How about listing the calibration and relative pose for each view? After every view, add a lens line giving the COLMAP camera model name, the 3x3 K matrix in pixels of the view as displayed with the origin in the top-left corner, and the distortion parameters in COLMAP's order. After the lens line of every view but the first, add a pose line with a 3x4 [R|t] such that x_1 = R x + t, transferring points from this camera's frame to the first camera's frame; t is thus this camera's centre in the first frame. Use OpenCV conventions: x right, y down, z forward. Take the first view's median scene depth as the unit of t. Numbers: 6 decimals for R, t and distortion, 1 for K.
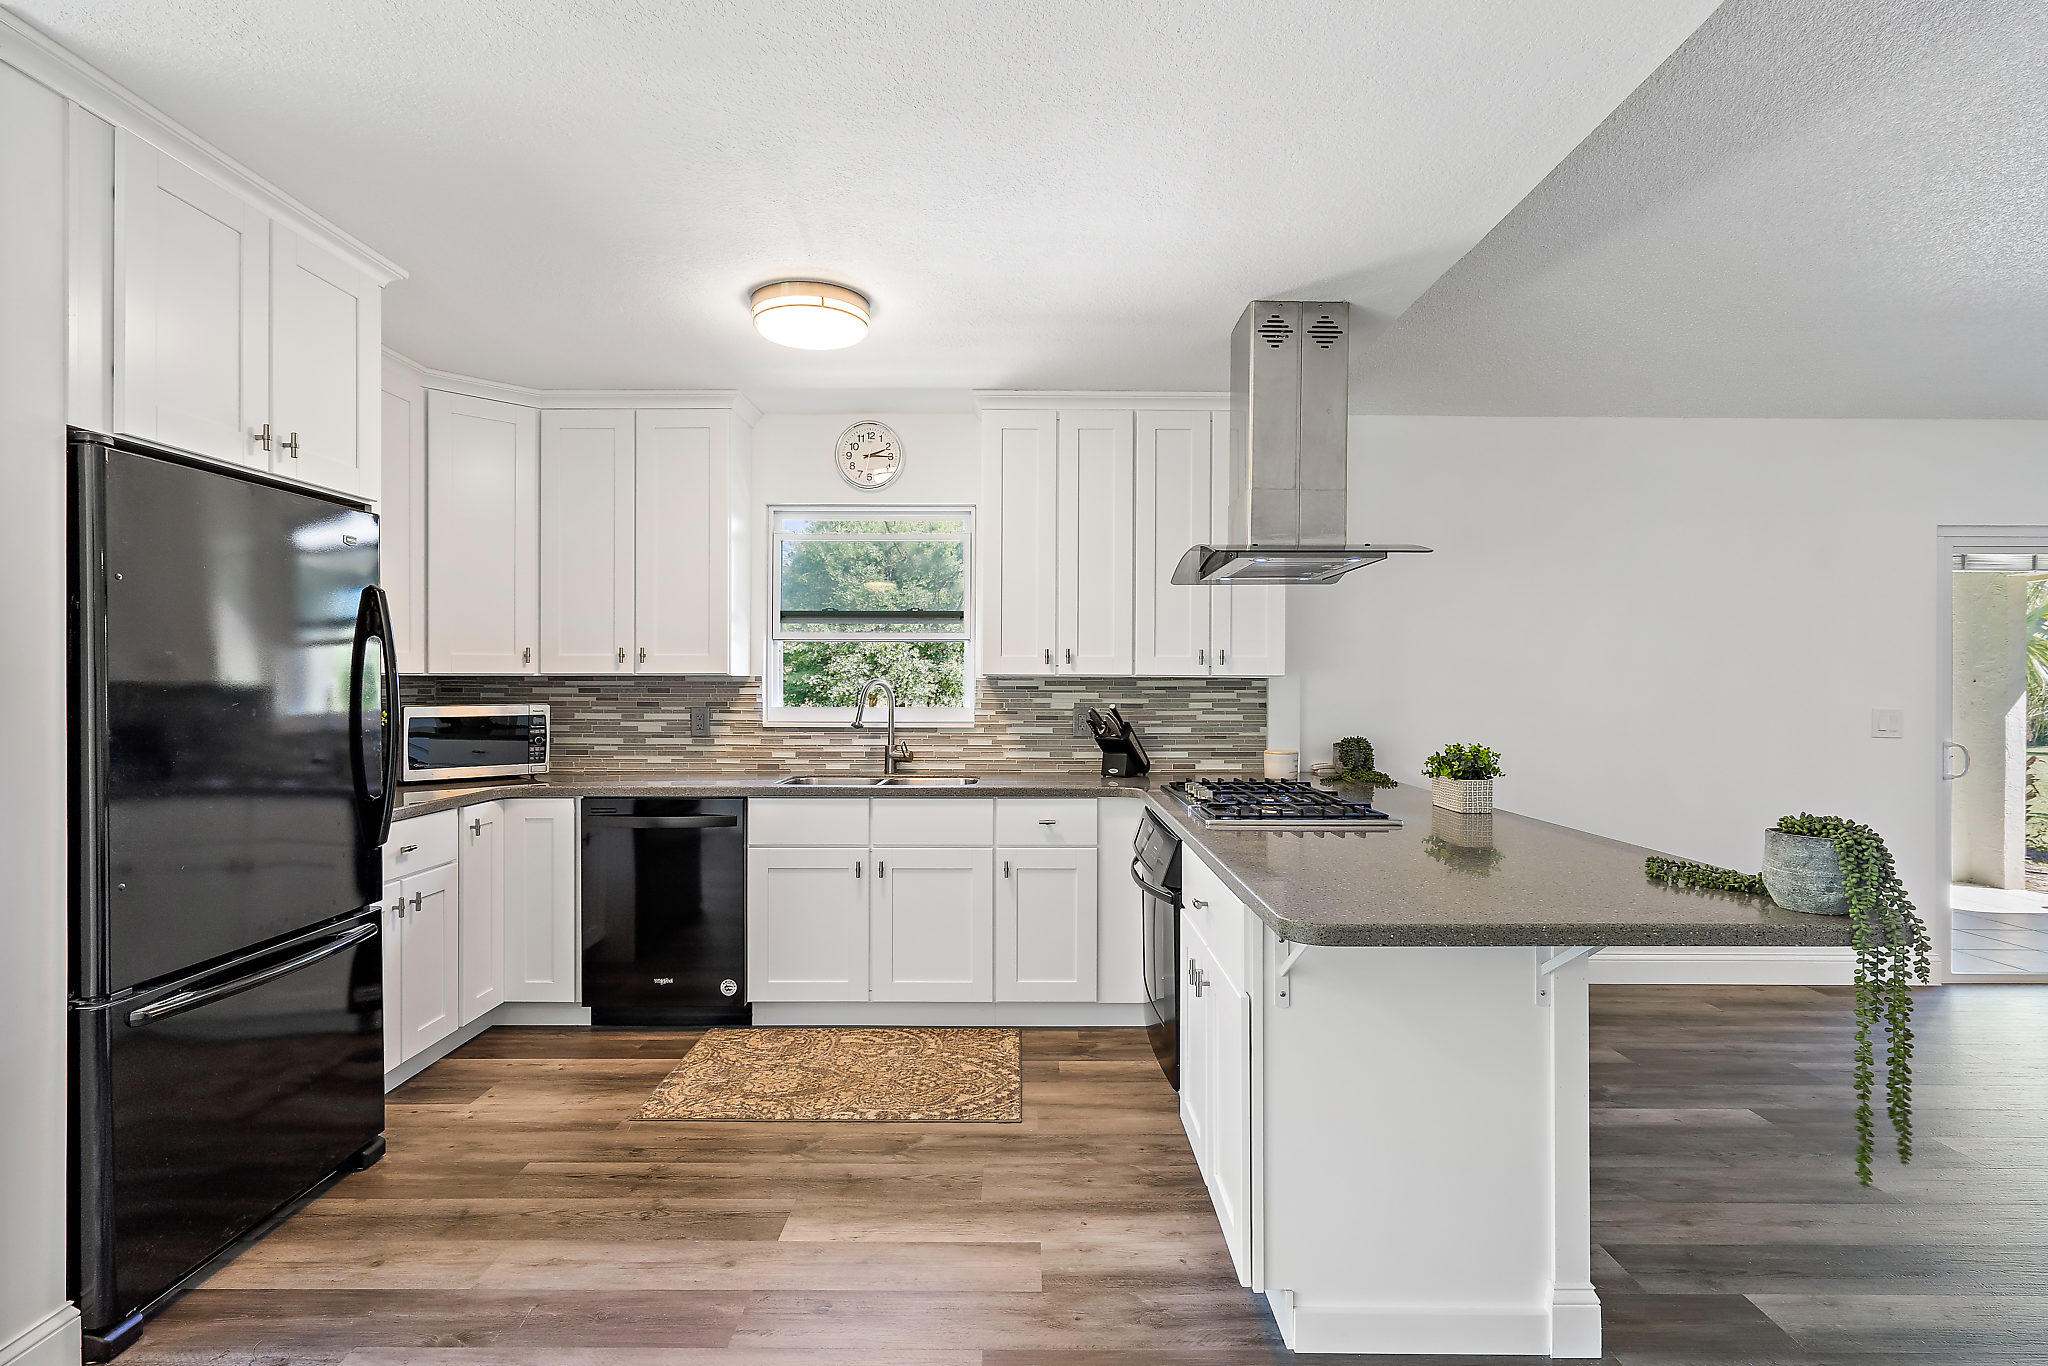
lens RADIAL K [[964.8, 0, 1028.7], [0, 964.8, 677.5], [0, 0, 1]] dist [0.002942, 0.000961]
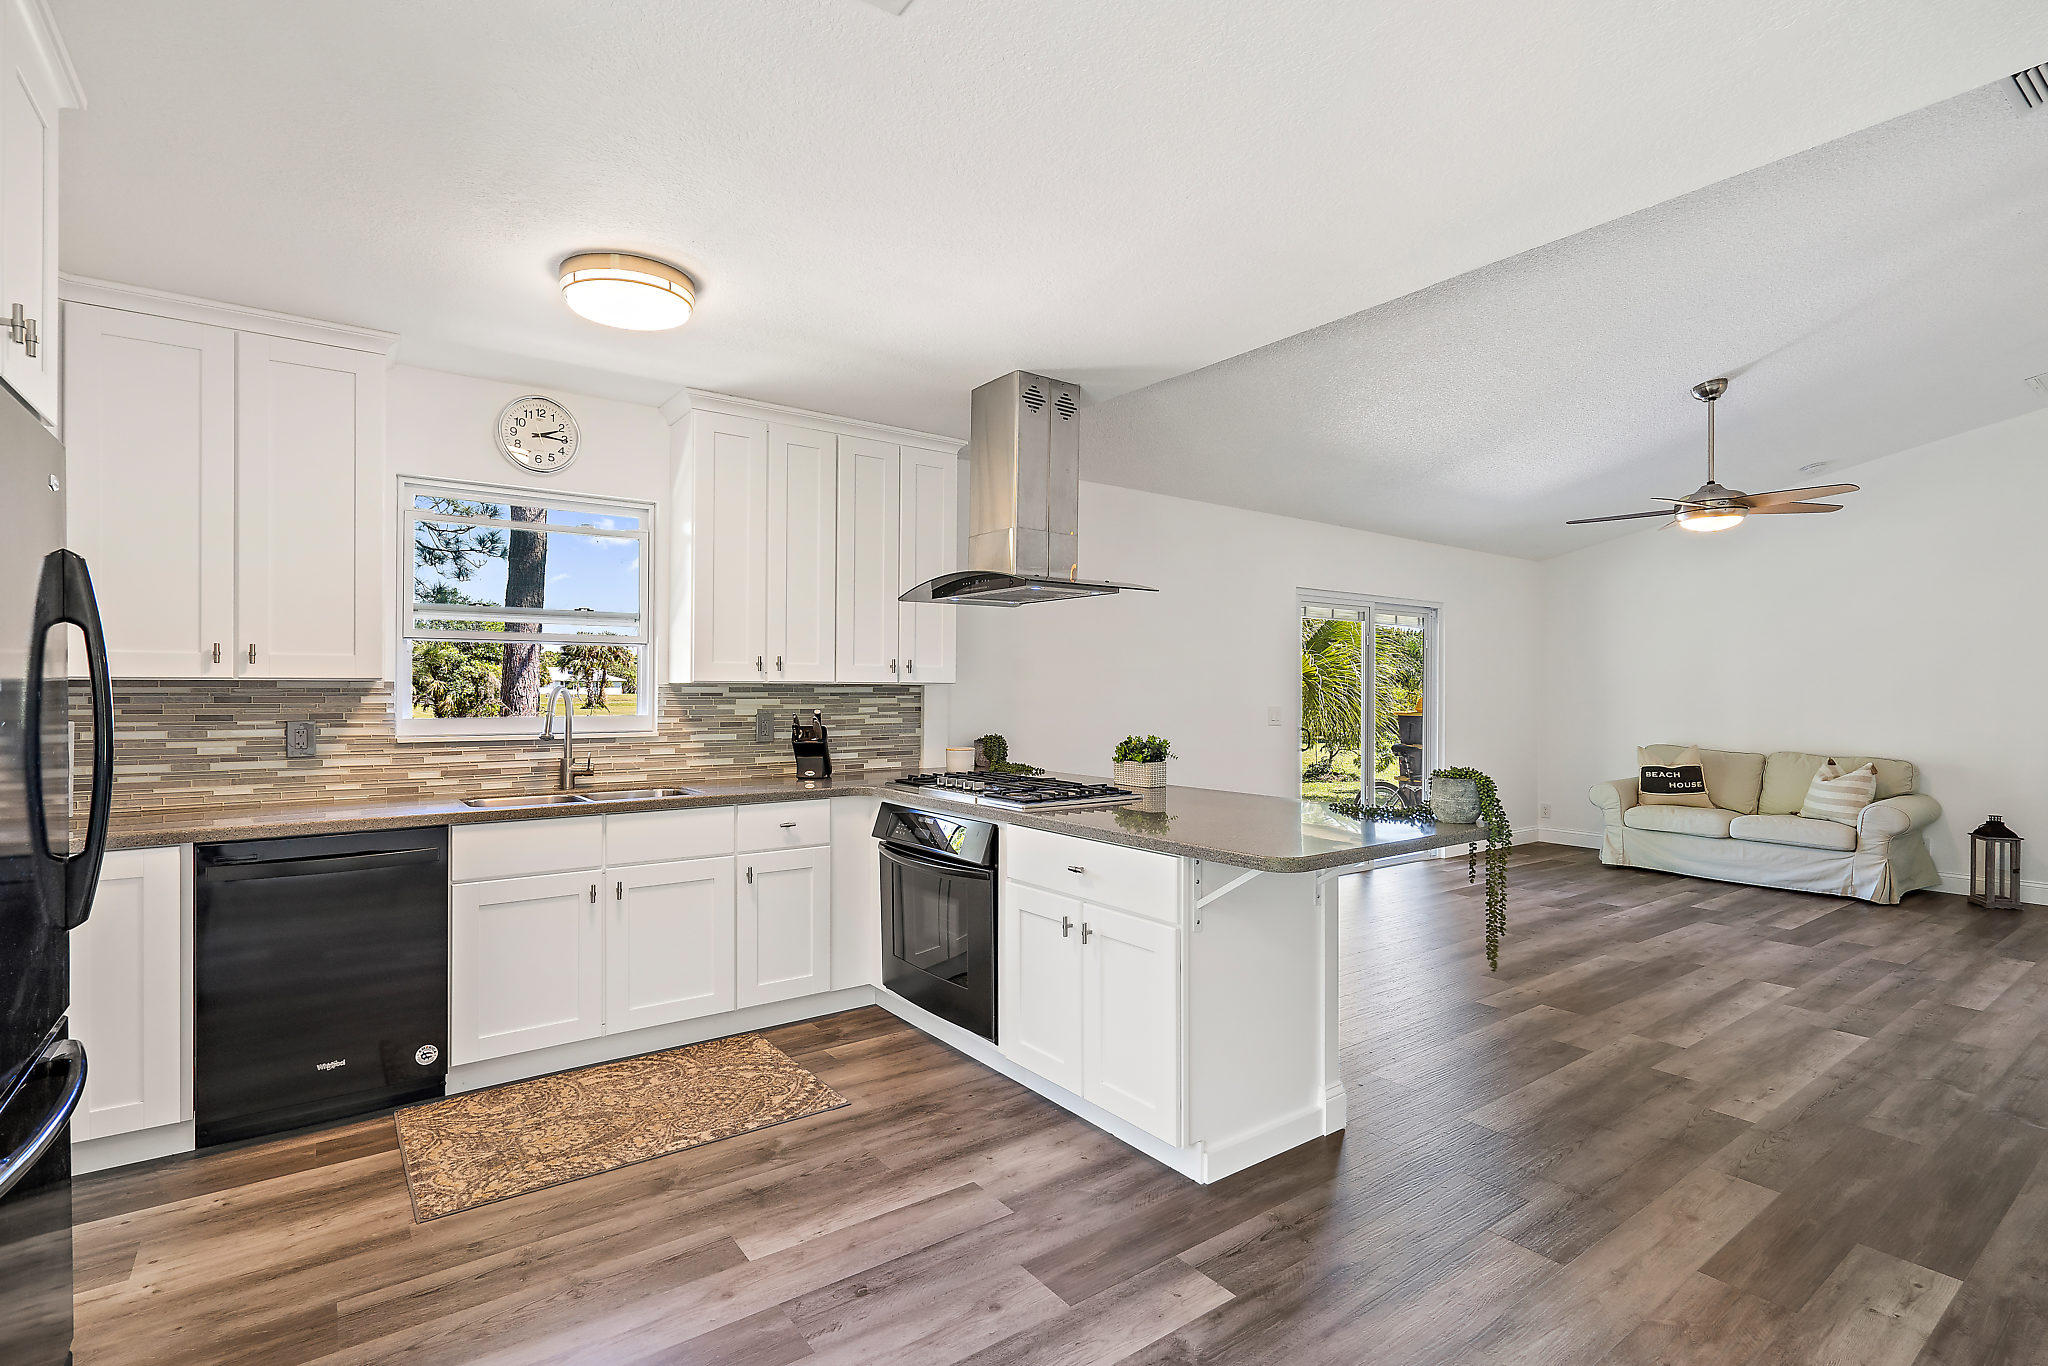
lens RADIAL K [[934.9, 0, 1024.0], [0, 934.9, 683.0], [0, 0, 1]] dist [0.002260, 0.001087]
pose [[0.815730, 0.003390, 0.578423, -0.352564], [-0.003356, 0.999994, -0.001128, -0.001122], [-0.578423, -0.001021, 0.815736, 0.040713]]
